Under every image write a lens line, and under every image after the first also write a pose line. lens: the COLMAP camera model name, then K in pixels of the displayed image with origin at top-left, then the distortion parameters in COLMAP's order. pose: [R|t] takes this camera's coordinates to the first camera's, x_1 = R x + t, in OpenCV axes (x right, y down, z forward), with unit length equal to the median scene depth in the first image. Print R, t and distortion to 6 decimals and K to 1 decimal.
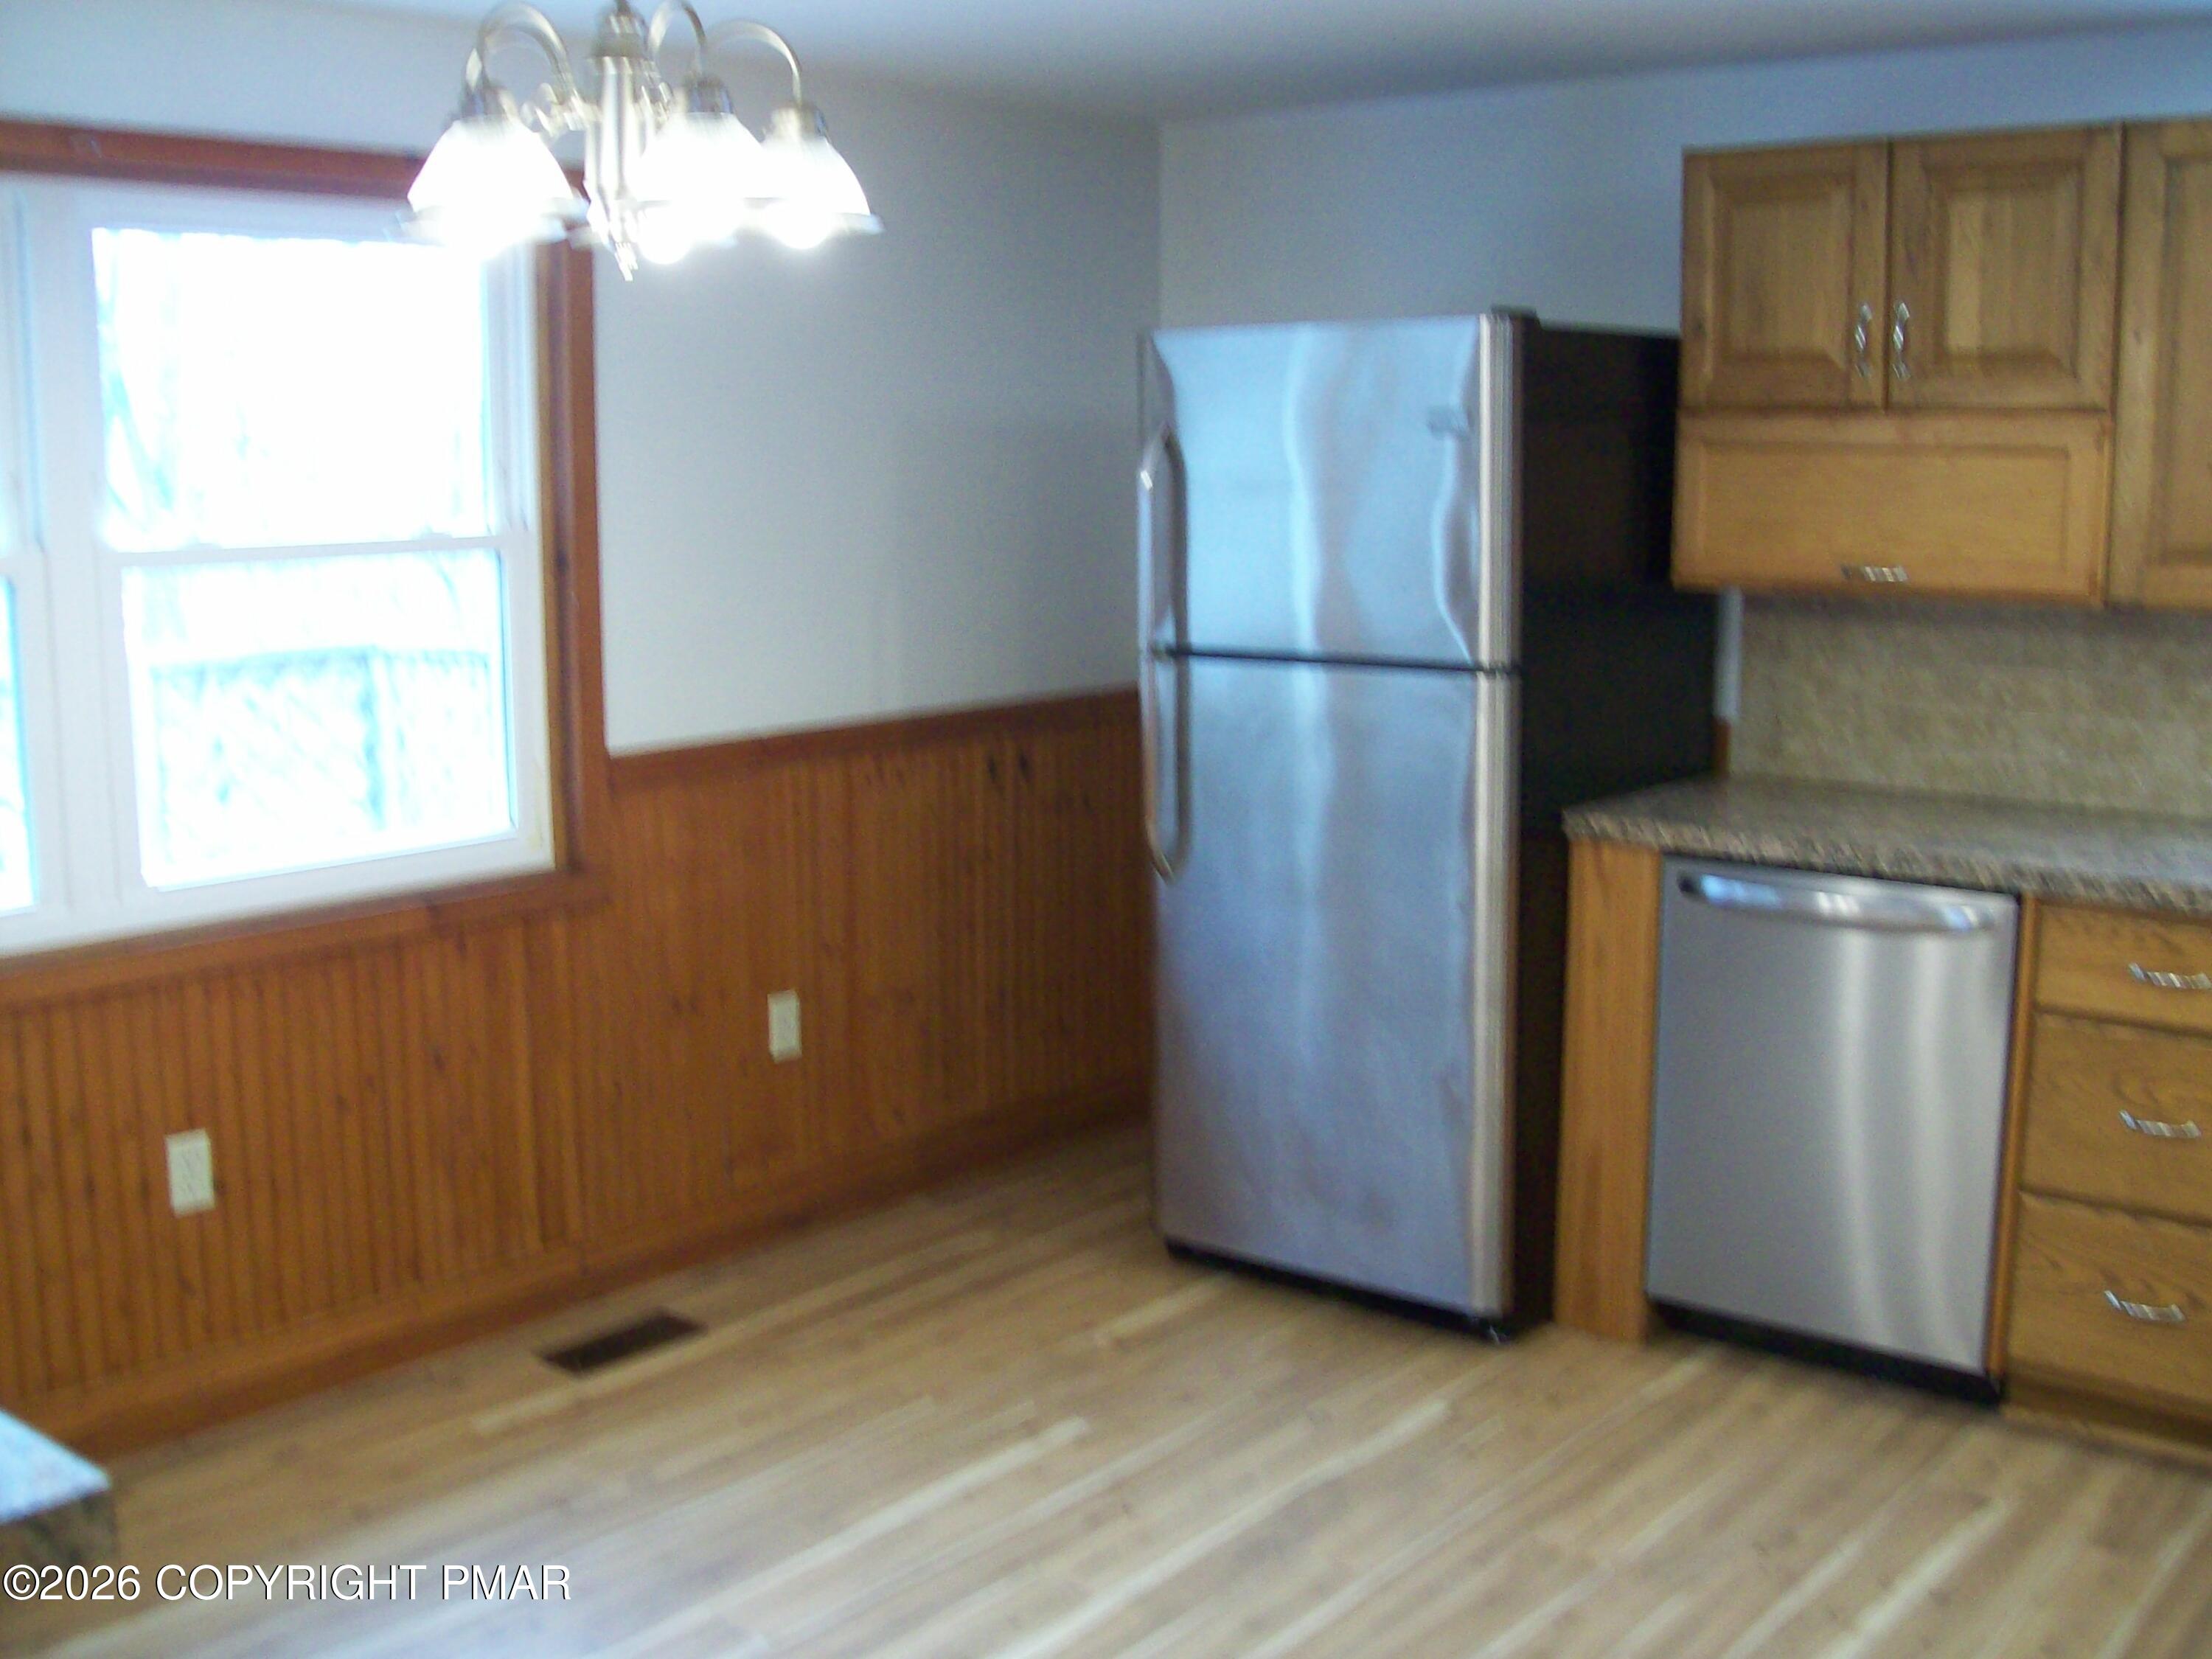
lens RADIAL K [[2359.4, 0, 1106.2], [0, 2359.4, 847.5], [0, 0, 1]] dist [-0.139130, 0.000000]
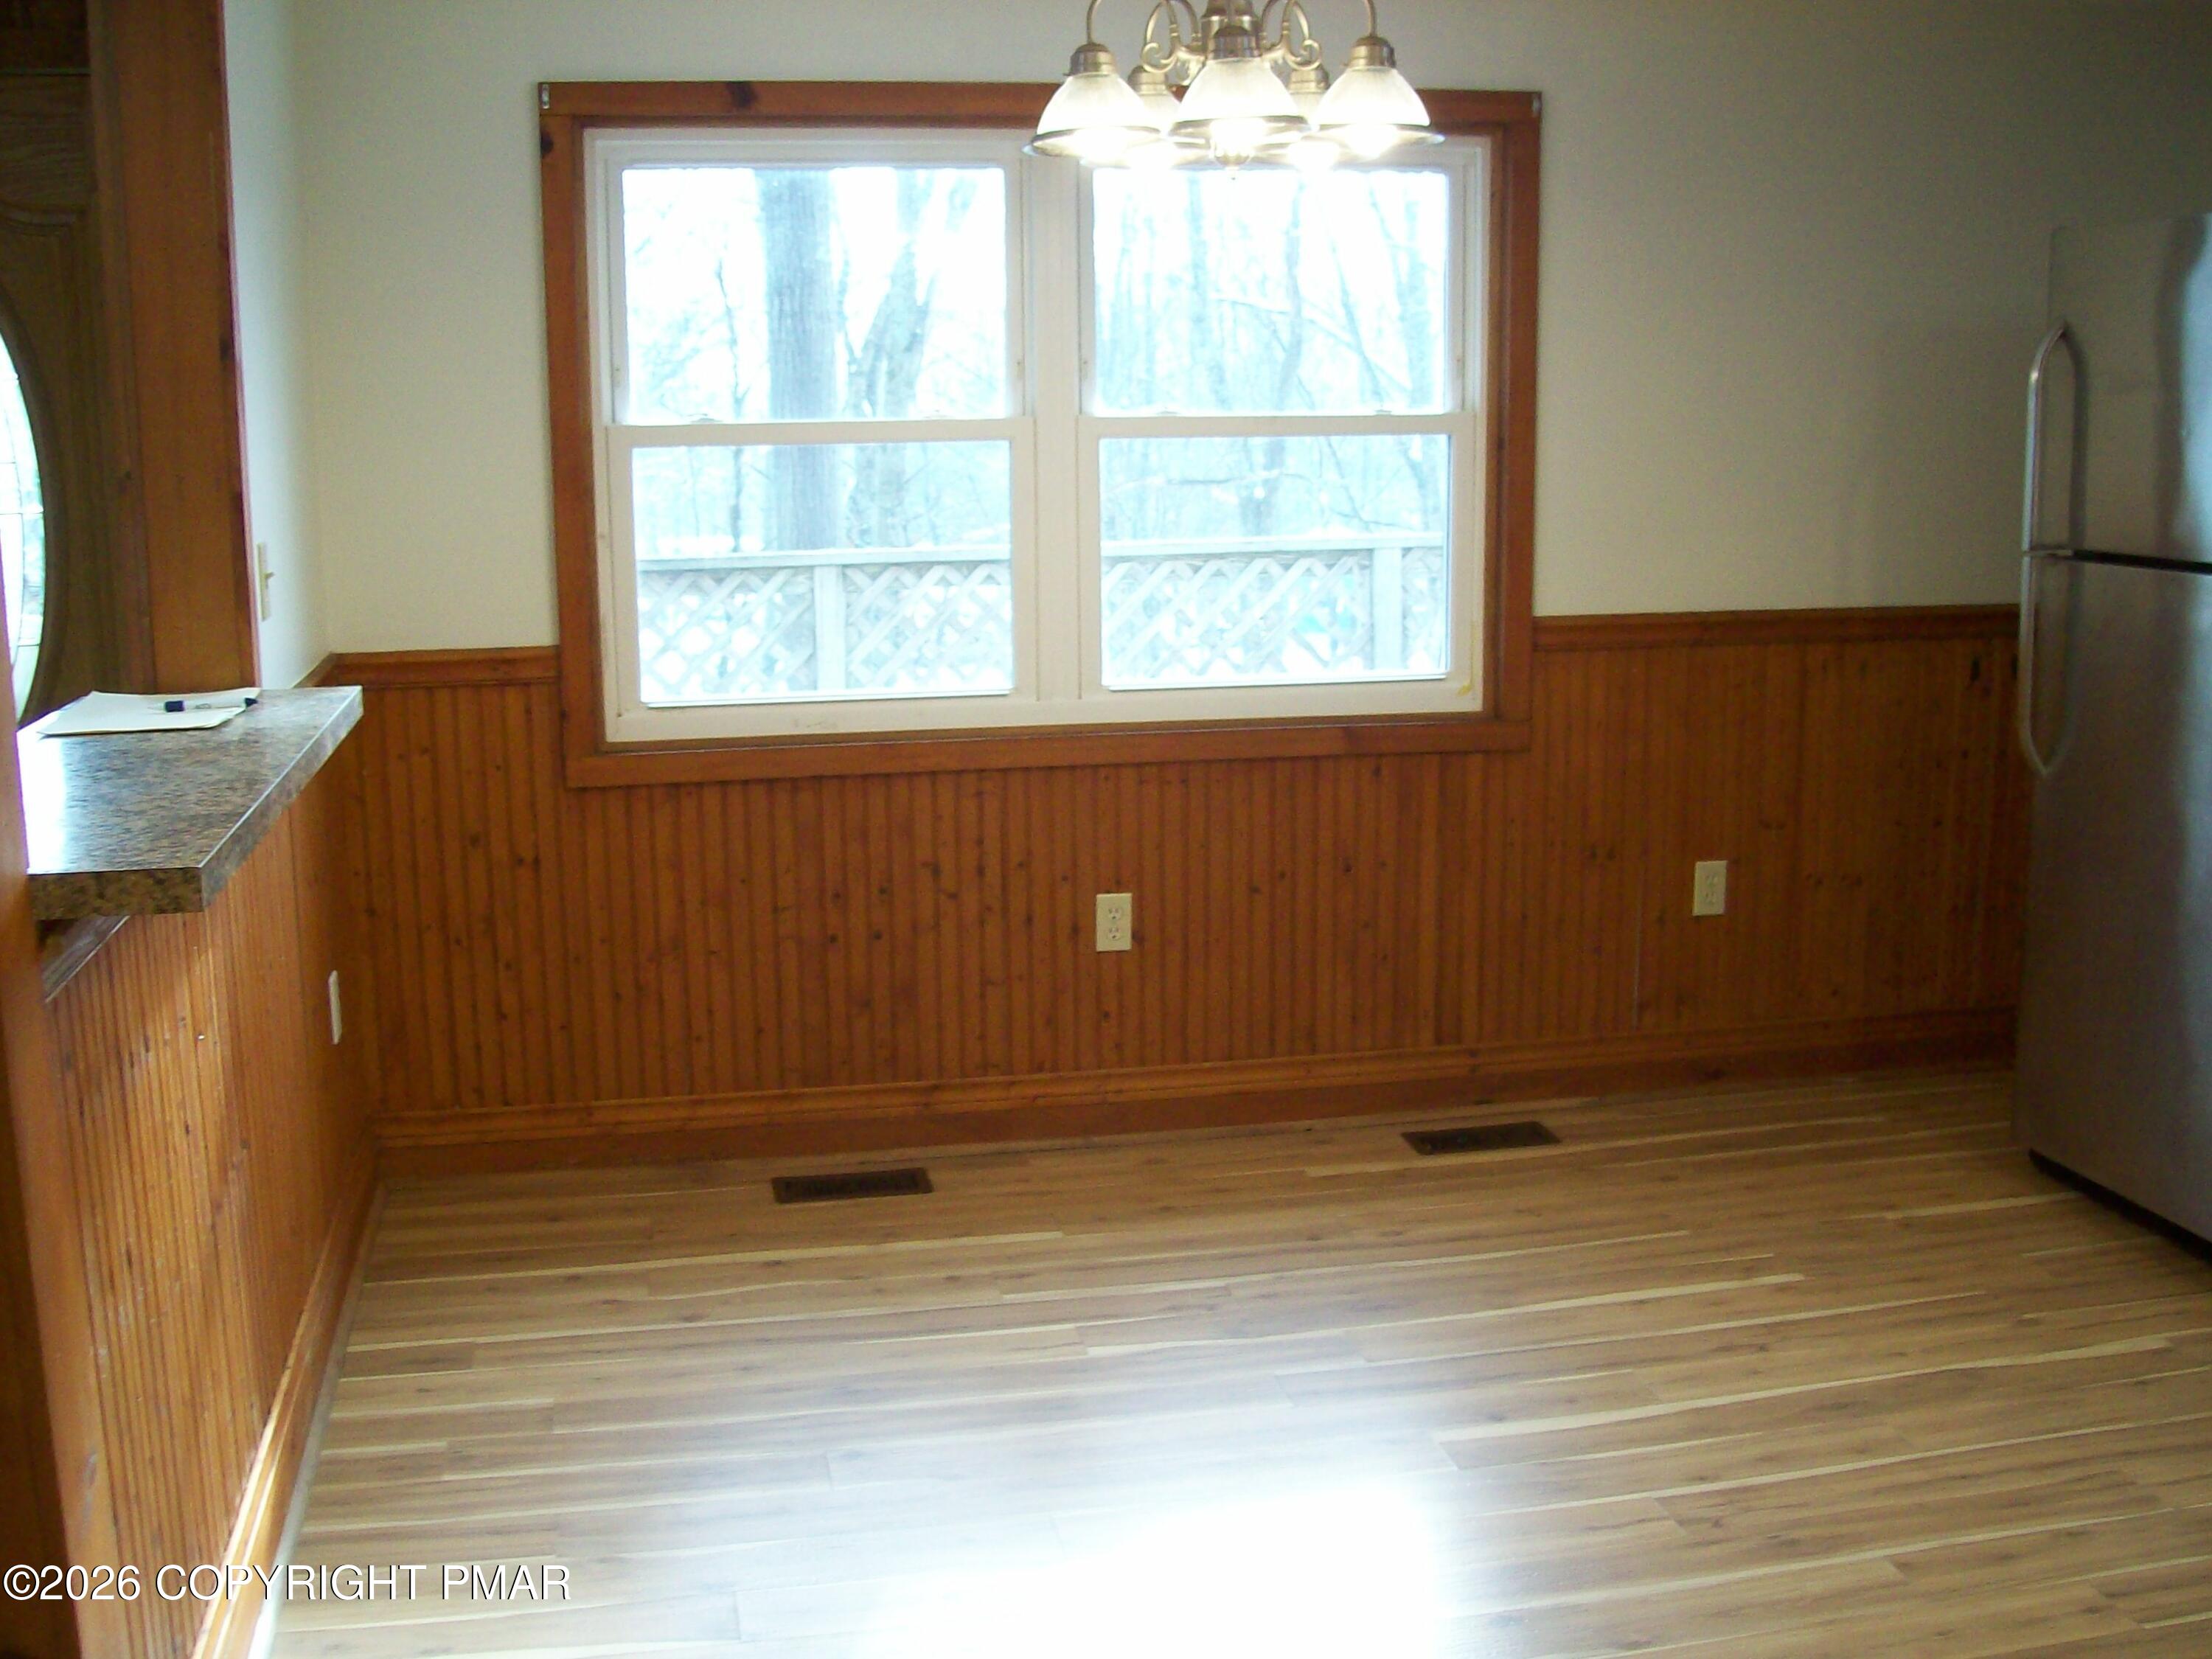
lens RADIAL K [[2359.4, 0, 1107.7], [0, 2359.4, 819.8], [0, 0, 1]] dist [-0.139130, 0.000000]
pose [[0.782452, 0.107862, -0.613298, 0.347940], [-0.096402, 0.993992, 0.051824, 0.018973], [0.615203, 0.018573, 0.788150, -0.007640]]
